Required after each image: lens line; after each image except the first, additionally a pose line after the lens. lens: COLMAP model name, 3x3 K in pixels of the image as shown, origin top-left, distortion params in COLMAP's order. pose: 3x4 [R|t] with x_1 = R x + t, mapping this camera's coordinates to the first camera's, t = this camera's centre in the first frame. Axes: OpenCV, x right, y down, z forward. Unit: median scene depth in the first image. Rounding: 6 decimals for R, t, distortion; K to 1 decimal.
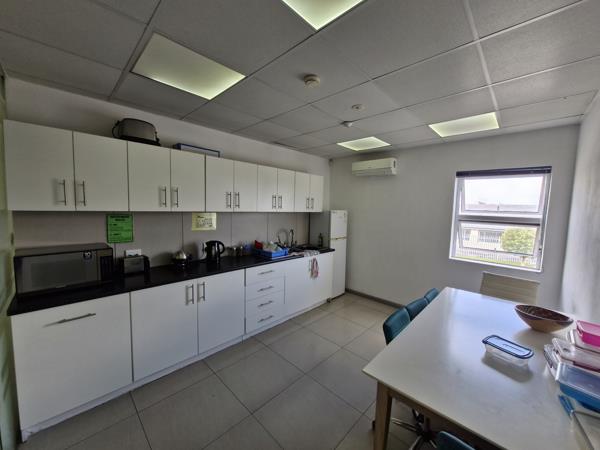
lens RADIAL K [[233.6, 0, 300.1], [0, 233.6, 225.0], [0, 0, 1]] dist [0.003152, -0.000126]
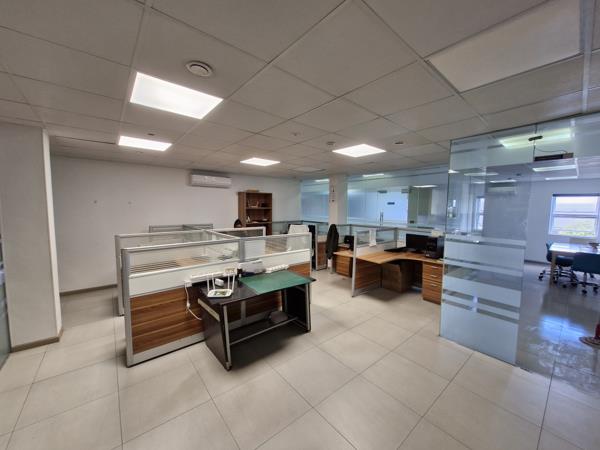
lens RADIAL K [[233.6, 0, 299.8], [0, 233.6, 225.6], [0, 0, 1]] dist [0.003152, -0.000126]
pose [[0.982936, -0.034099, 0.180757, -1.996638], [0.033303, 0.999418, 0.007435, -0.030532], [-0.180905, -0.001288, 0.983500, -0.696472]]
